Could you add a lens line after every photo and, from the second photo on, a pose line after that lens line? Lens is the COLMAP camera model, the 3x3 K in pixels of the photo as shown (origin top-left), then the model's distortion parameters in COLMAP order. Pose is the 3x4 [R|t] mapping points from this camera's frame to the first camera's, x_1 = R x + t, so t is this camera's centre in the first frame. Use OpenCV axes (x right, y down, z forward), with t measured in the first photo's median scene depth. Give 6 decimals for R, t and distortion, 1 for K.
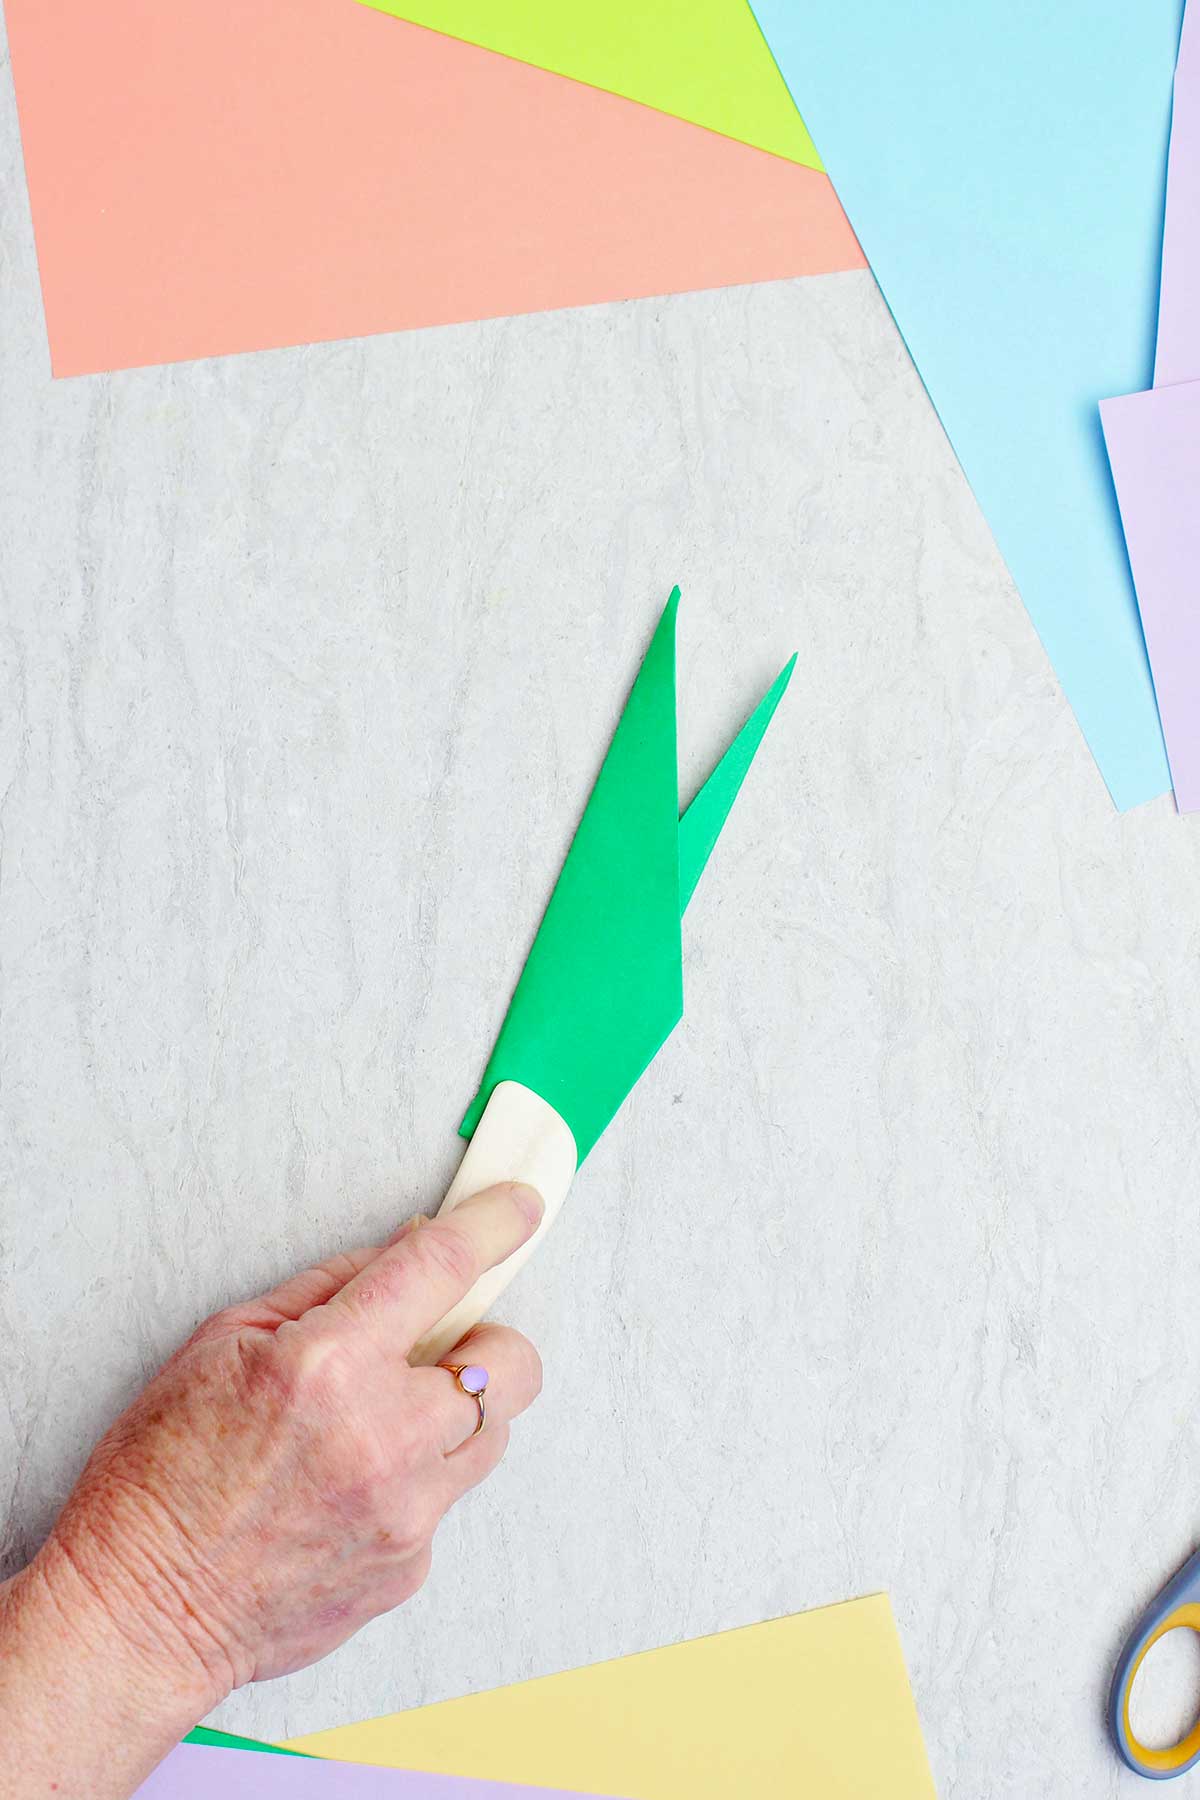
lens RADIAL K [[12640.9, 0, 538.5], [0, 12640.9, 993.7], [0, 0, 1]] dist [0.388623, 0.000000]
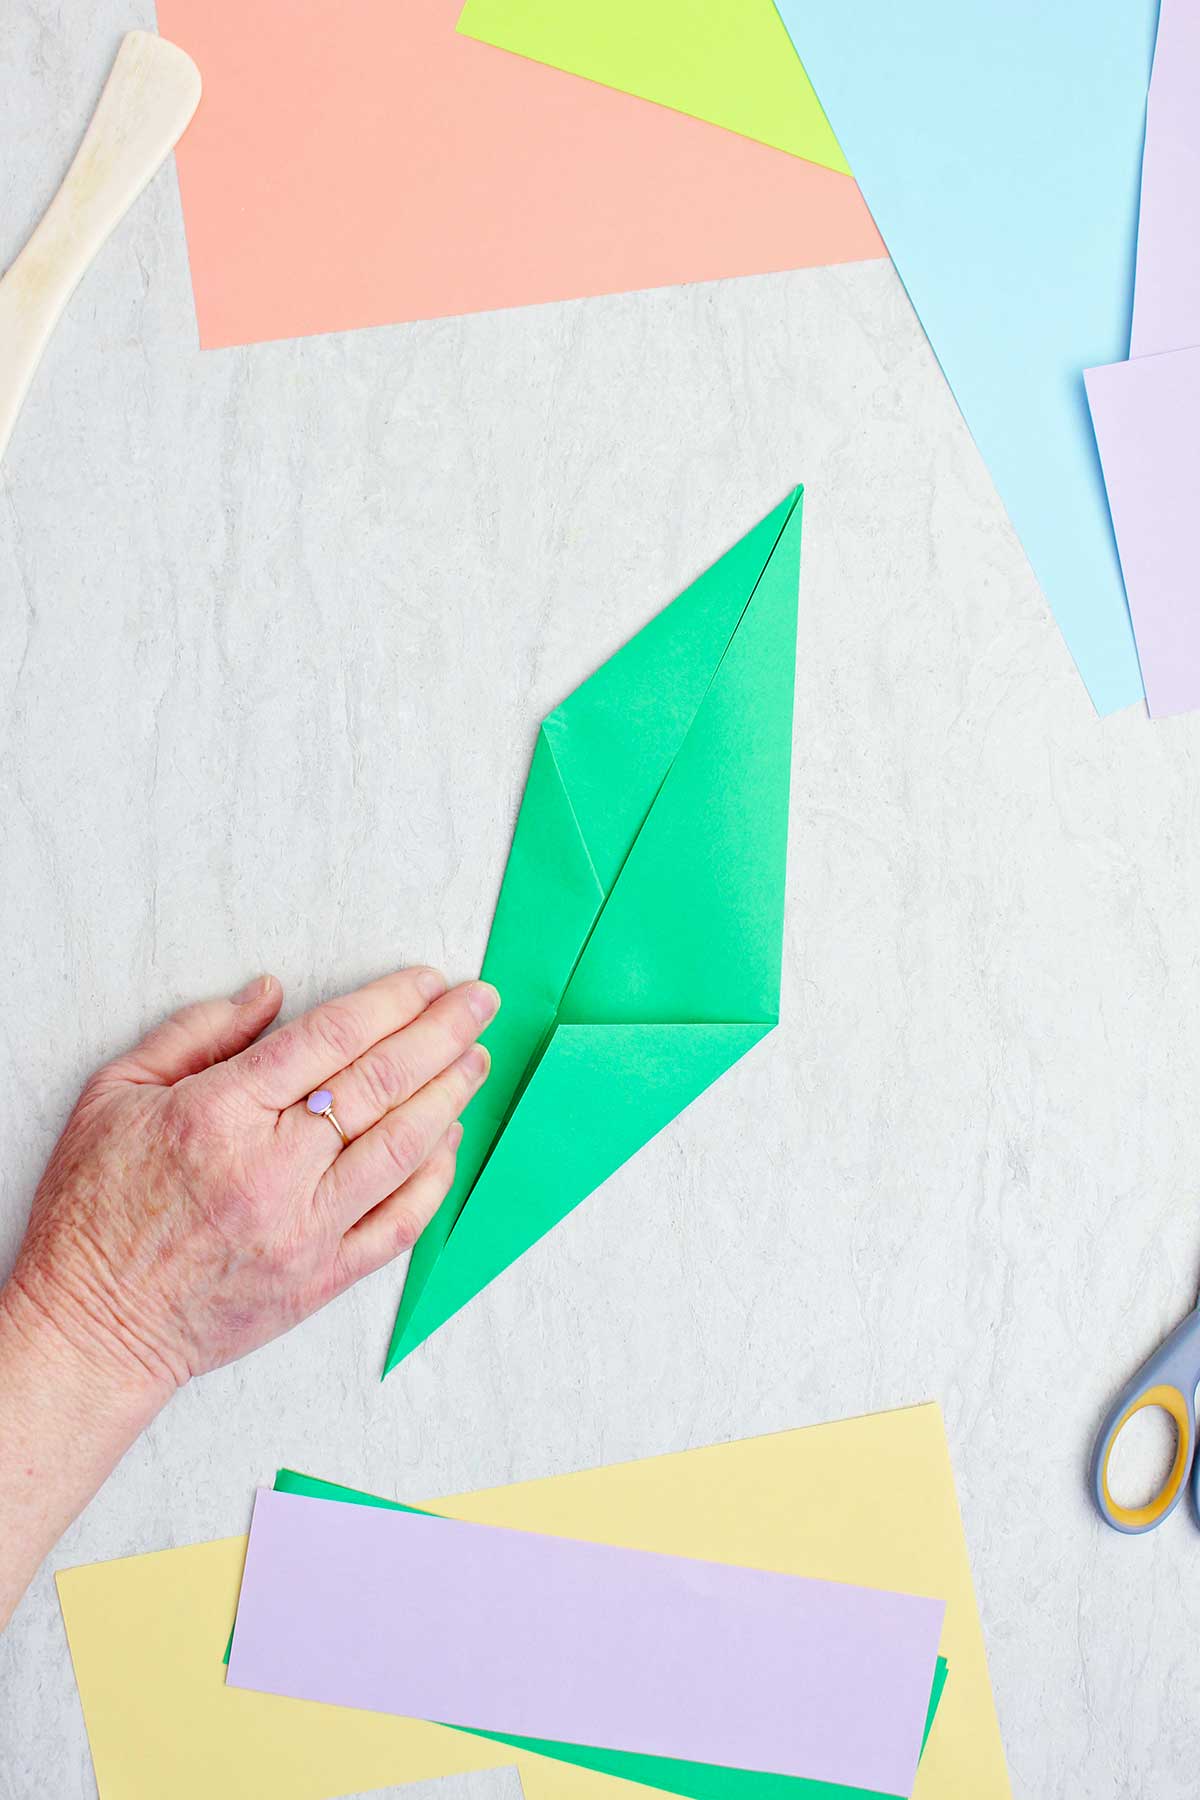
lens RADIAL K [[12640.9, 0, 459.2], [0, 12640.9, 894.3], [0, 0, 1]] dist [0.388623, 0.000000]
pose [[0.999949, 0.001517, -0.009943, -0.002289], [-0.001495, 0.999996, 0.002219, -0.000309], [0.009946, -0.002204, 0.999948, -0.184813]]
